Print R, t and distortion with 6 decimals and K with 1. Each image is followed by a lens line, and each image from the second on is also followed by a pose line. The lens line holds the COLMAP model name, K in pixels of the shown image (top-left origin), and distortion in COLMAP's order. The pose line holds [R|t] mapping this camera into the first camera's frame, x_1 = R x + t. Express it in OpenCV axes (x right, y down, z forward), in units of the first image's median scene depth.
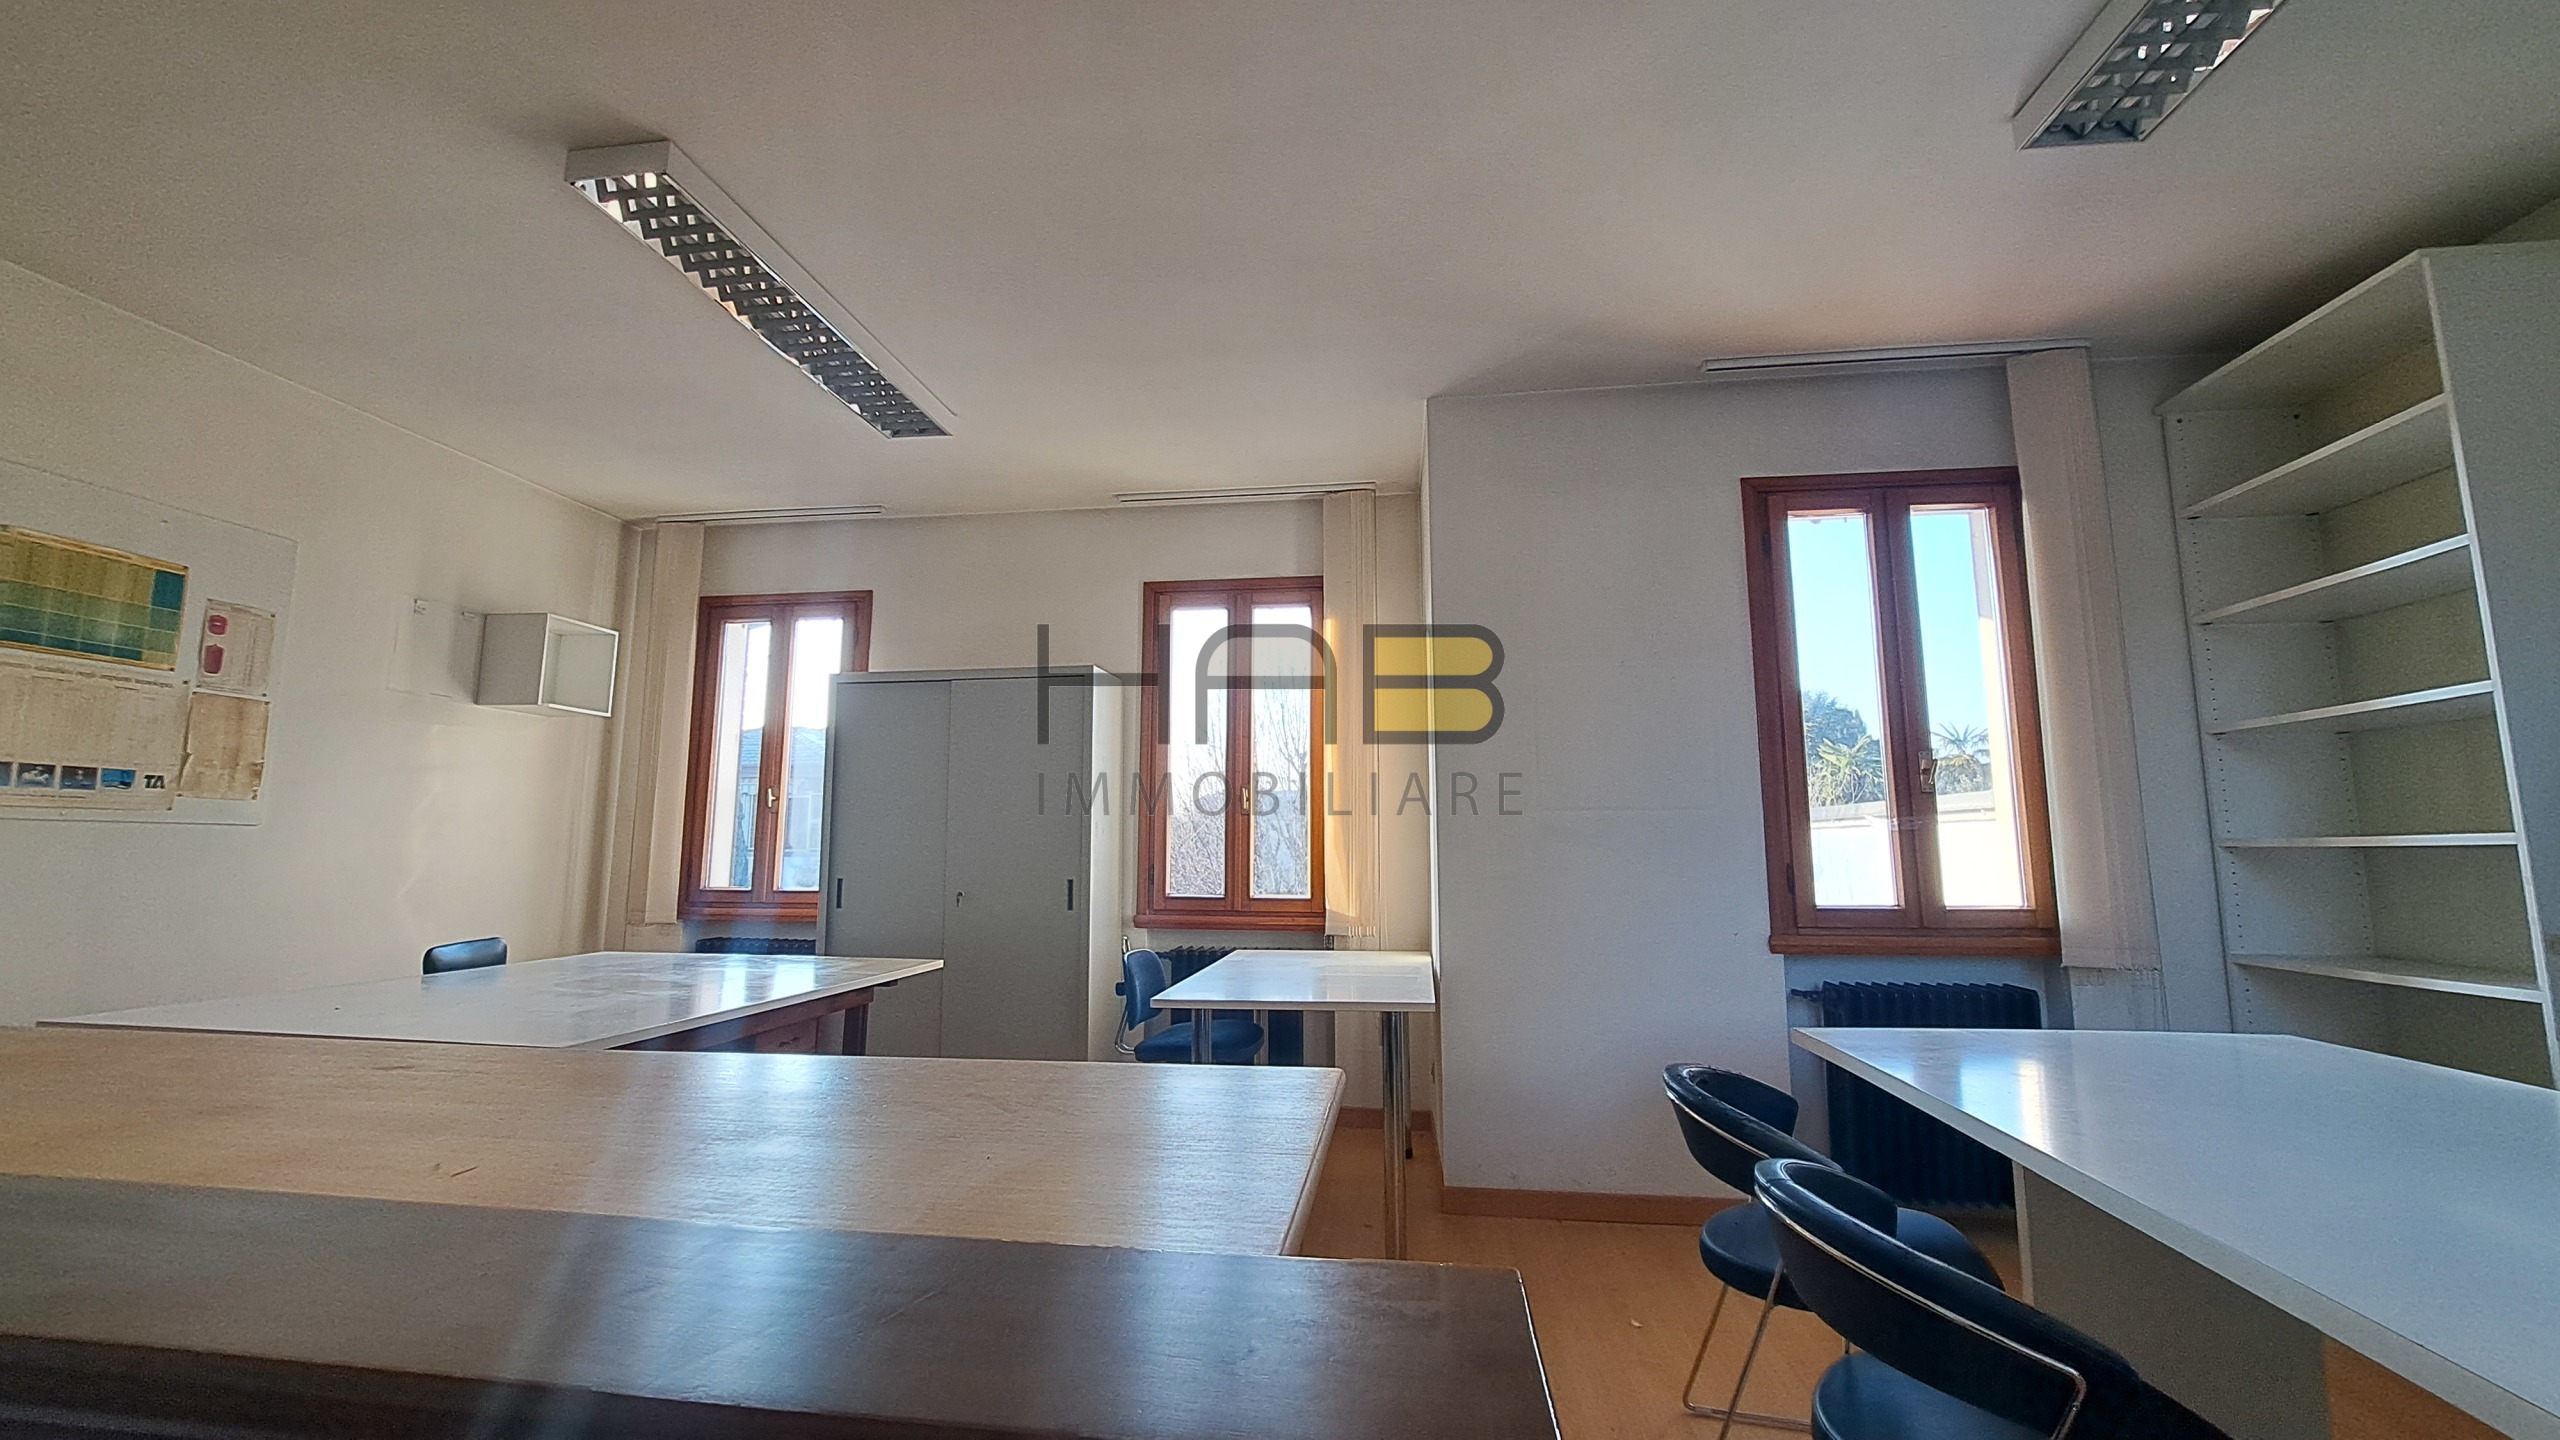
lens RADIAL K [[1015.7, 0, 1260.8], [0, 1015.7, 714.9], [0, 0, 1]] dist [-0.019723, 0.001948]
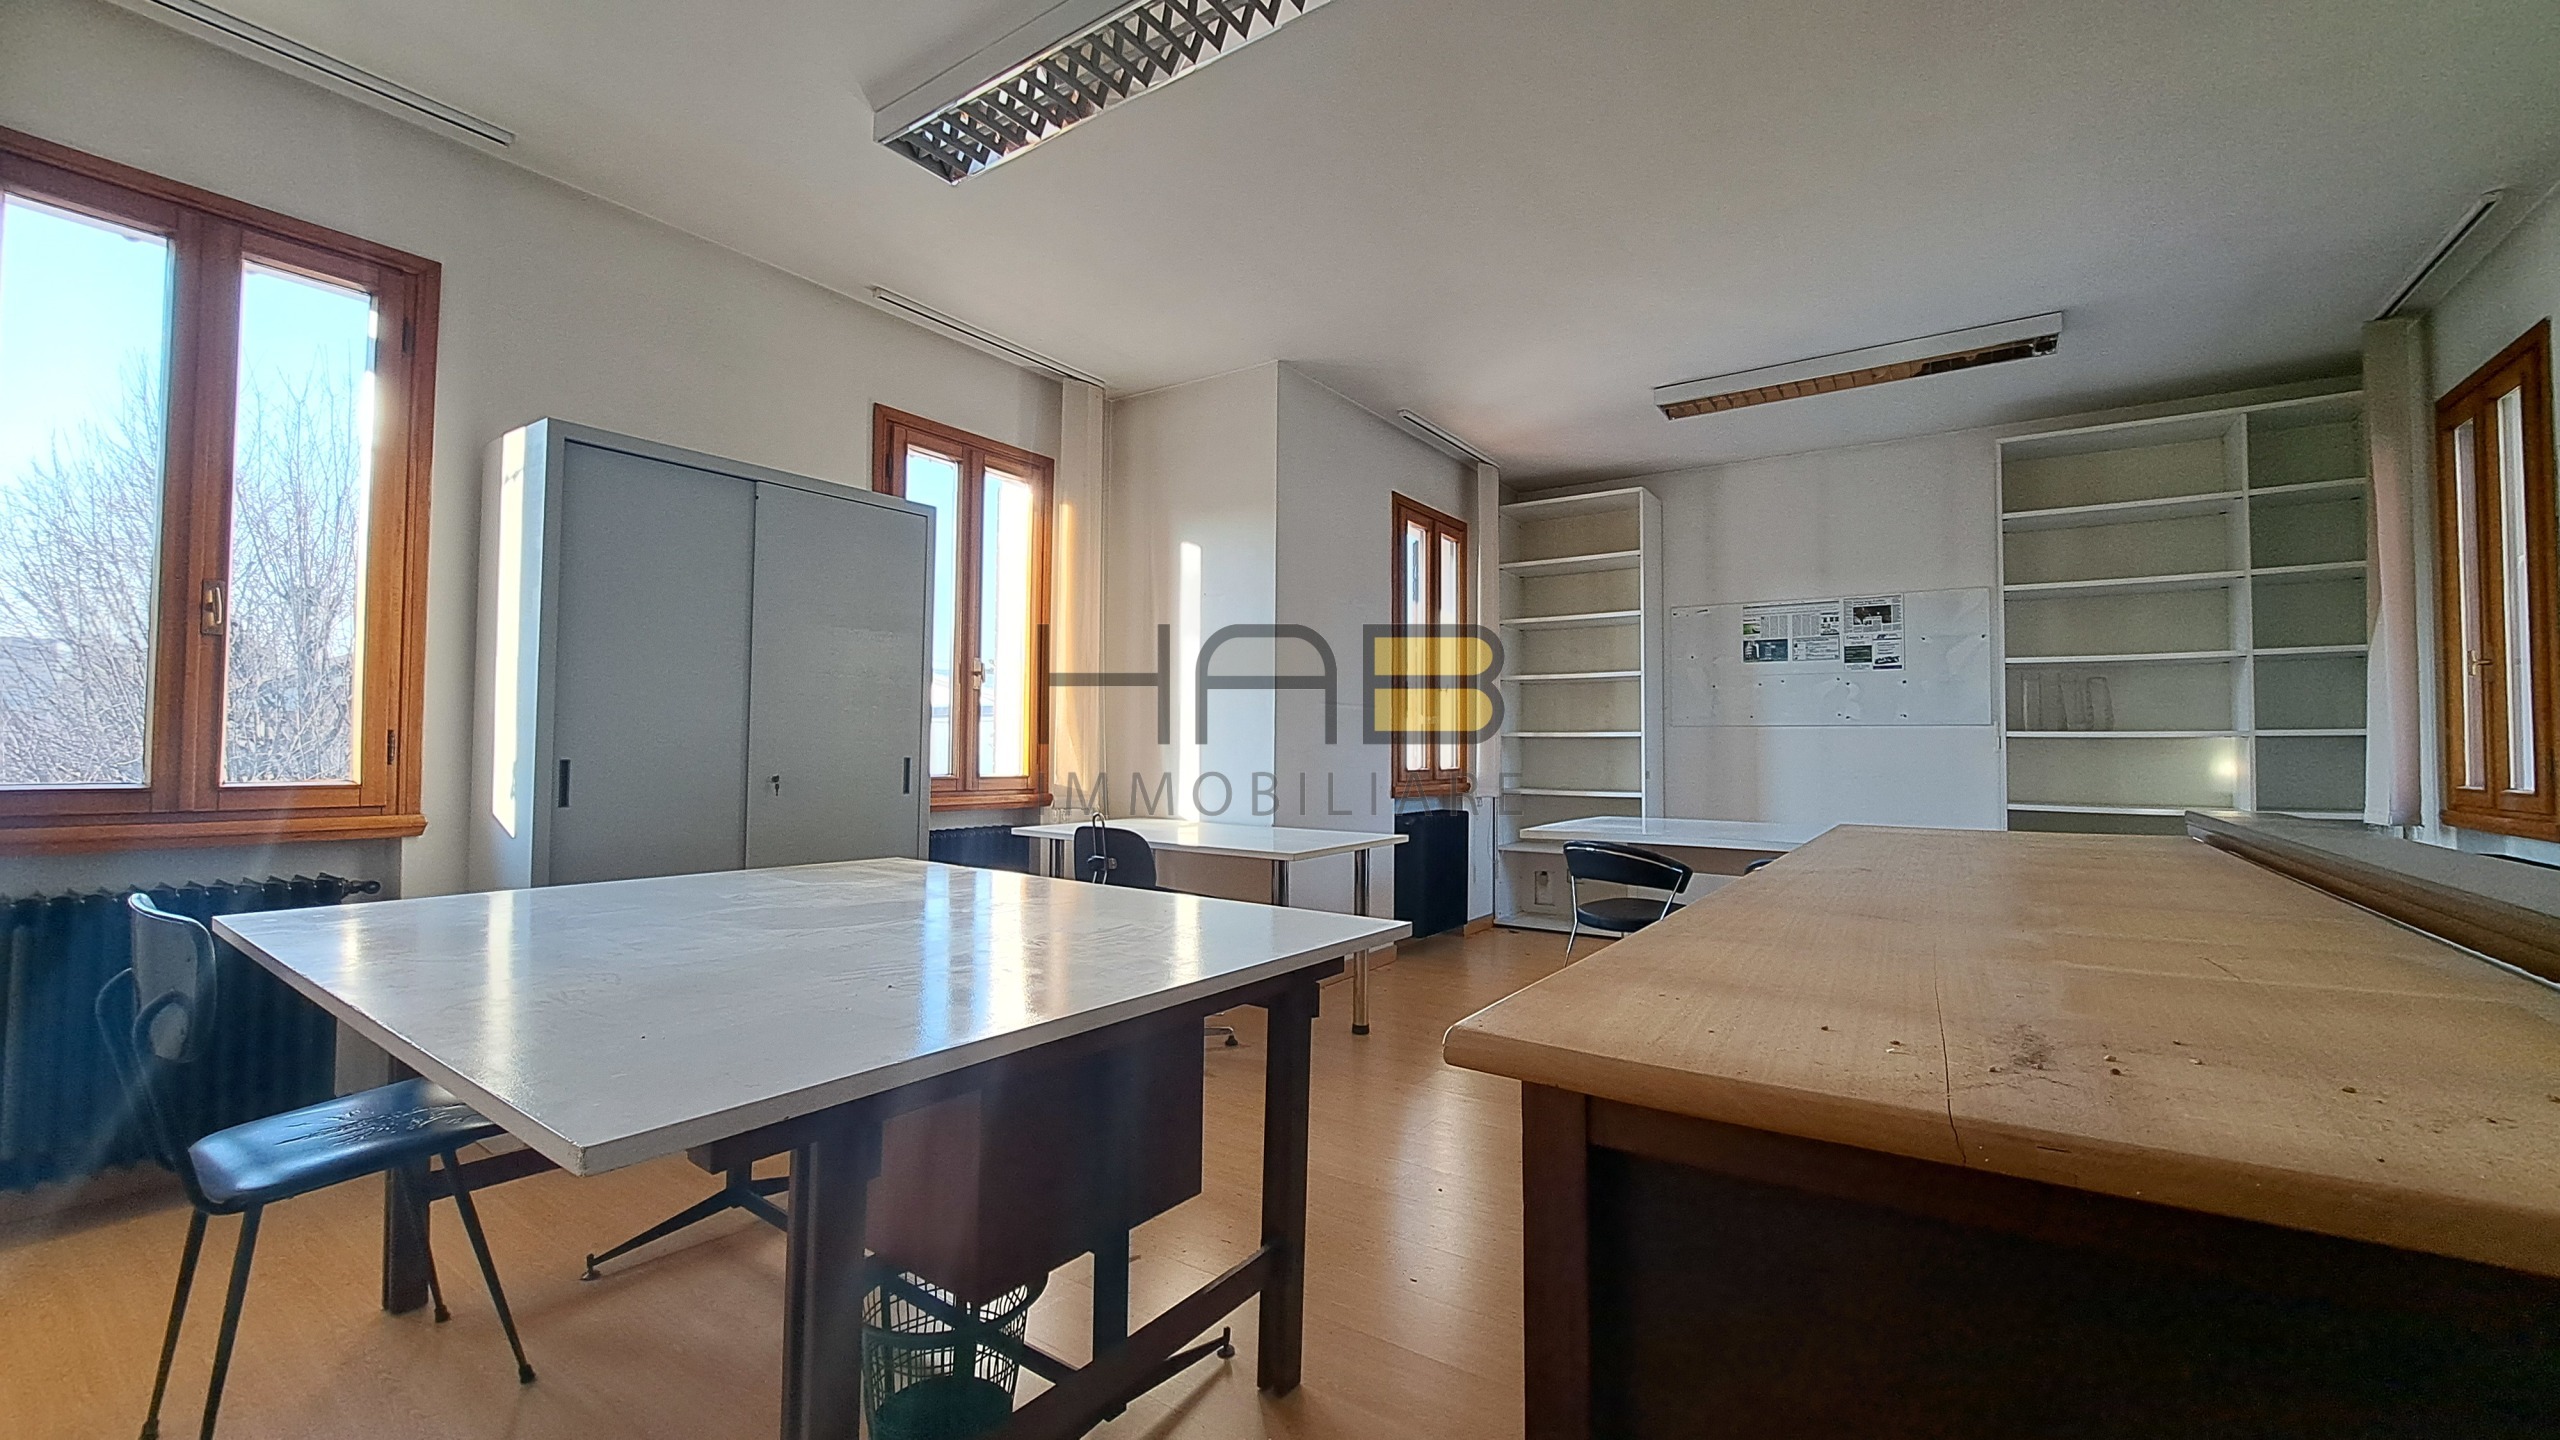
lens RADIAL K [[1015.7, 0, 1264.6], [0, 1015.7, 716.6], [0, 0, 1]] dist [-0.019723, 0.001948]
pose [[0.461098, 0.025704, 0.886977, -0.997660], [-0.131180, 0.990572, 0.039488, 0.069448], [-0.877599, -0.134561, 0.460123, 0.437623]]
